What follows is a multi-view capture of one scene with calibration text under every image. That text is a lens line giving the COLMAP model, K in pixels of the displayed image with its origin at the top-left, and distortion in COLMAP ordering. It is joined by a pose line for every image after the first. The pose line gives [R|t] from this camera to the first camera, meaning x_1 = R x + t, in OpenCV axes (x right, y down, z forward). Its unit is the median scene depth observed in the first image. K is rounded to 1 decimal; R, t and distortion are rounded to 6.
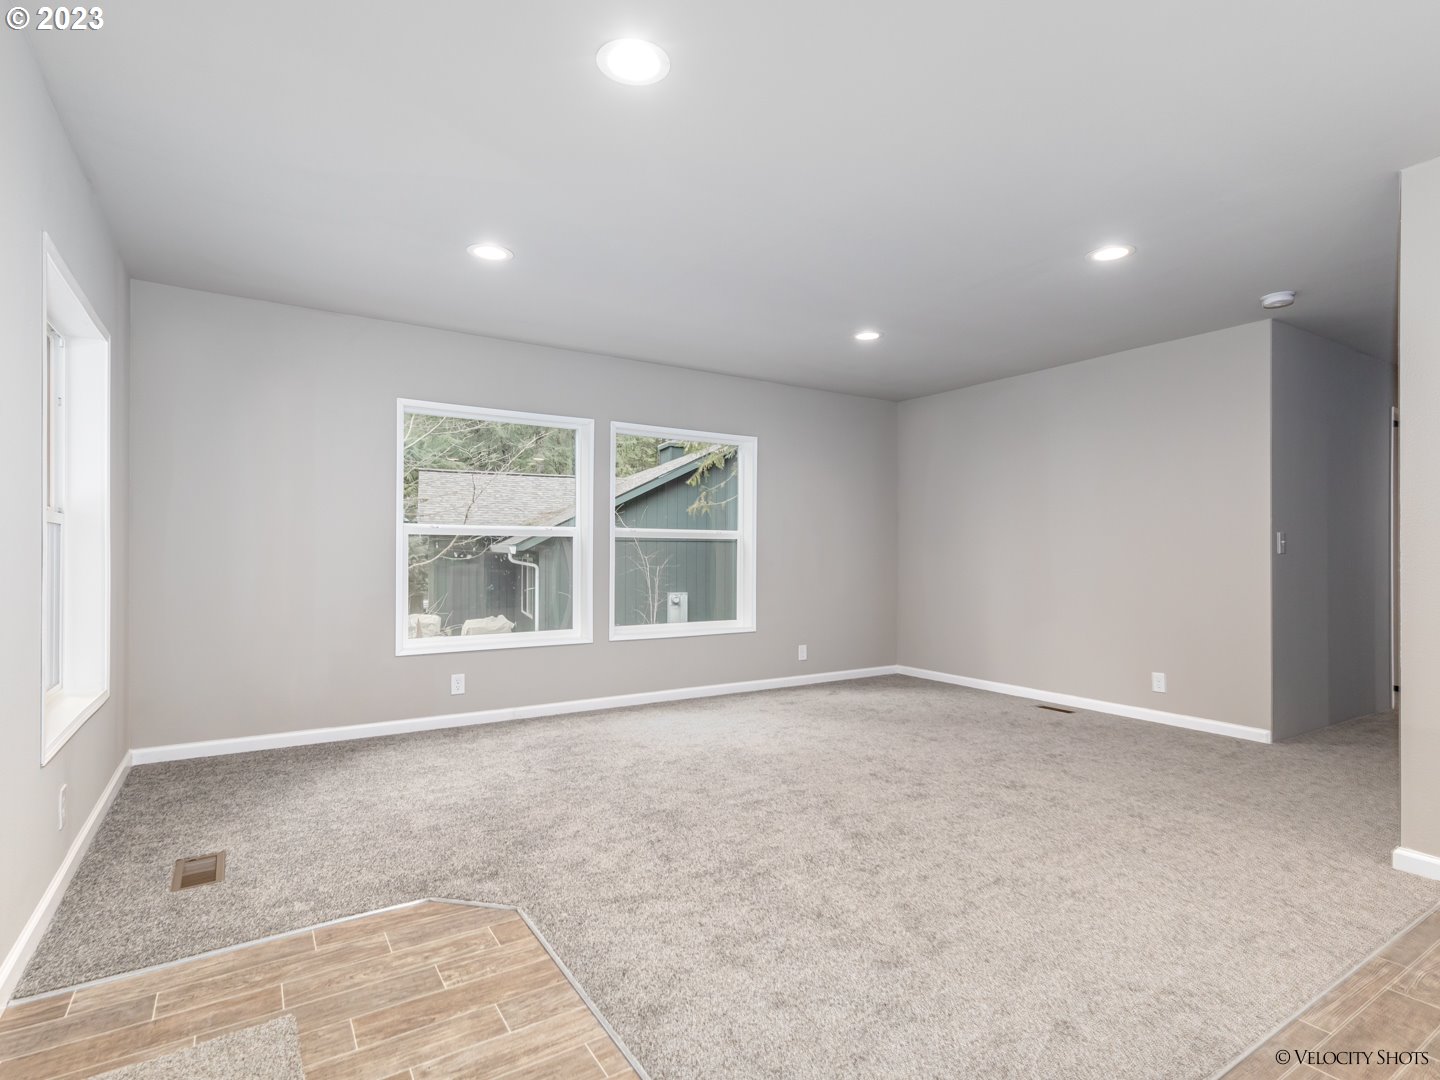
lens RADIAL K [[757.7, 0, 728.9], [0, 757.7, 535.4], [0, 0, 1]] dist [0.003559, 0.000215]
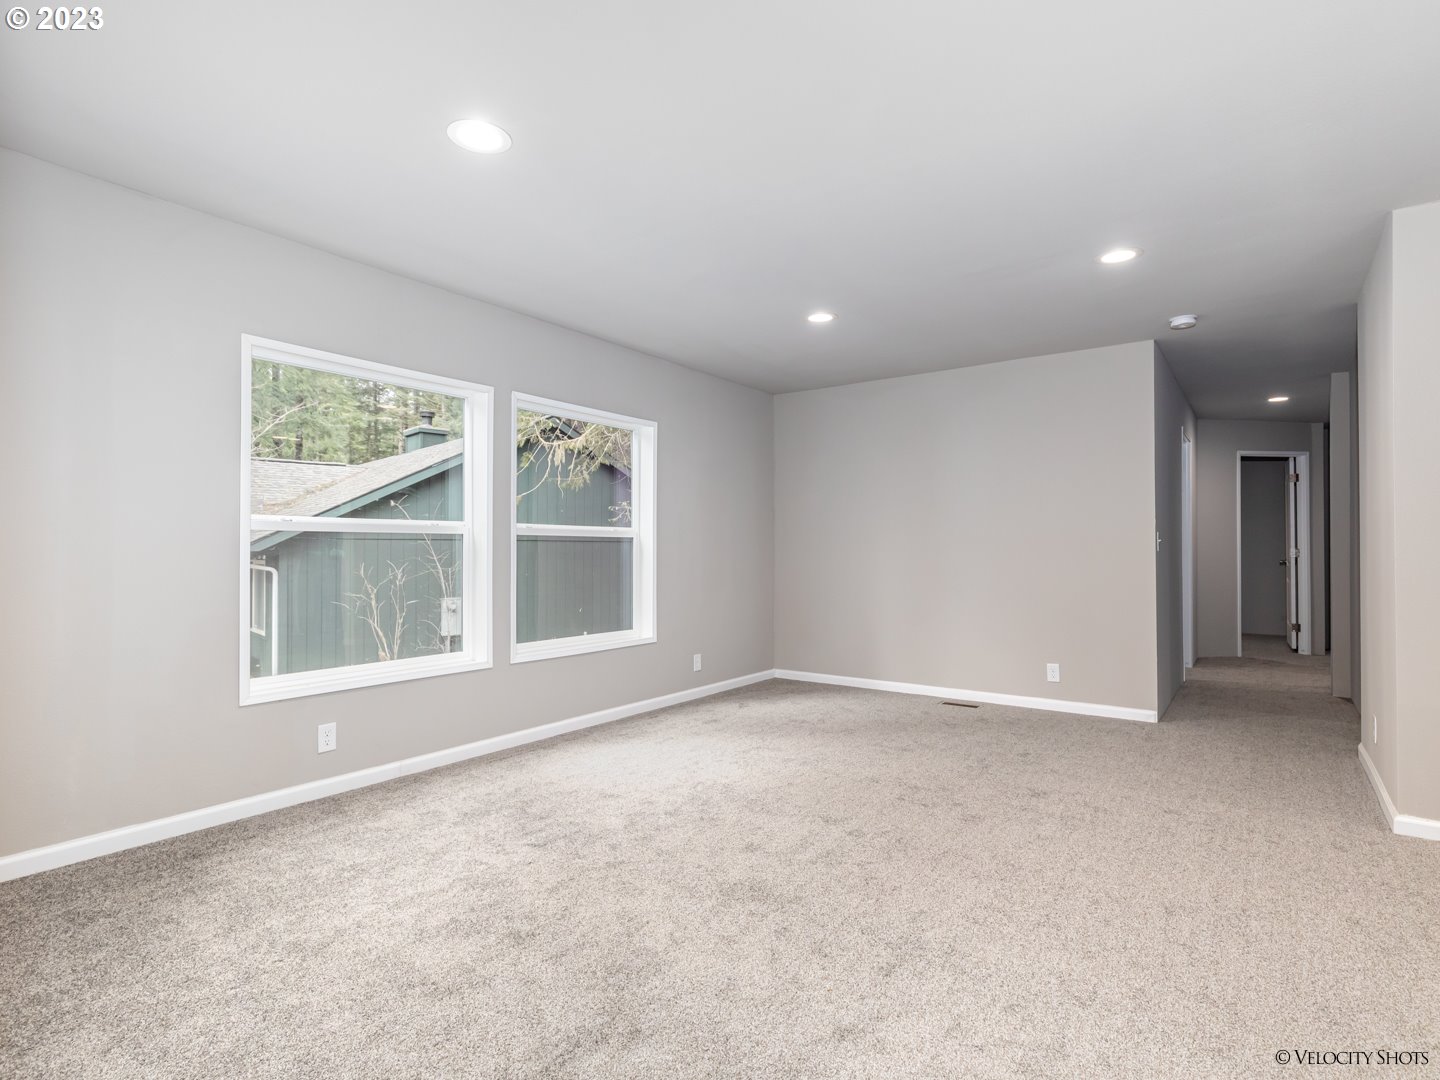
lens RADIAL K [[757.7, 0, 728.9], [0, 757.7, 535.4], [0, 0, 1]] dist [0.003559, 0.000215]
pose [[0.932303, 0.002522, 0.361670, -0.273732], [-0.003517, 0.999992, 0.002092, 0.000139], [-0.361662, -0.003222, 0.932304, 0.193268]]
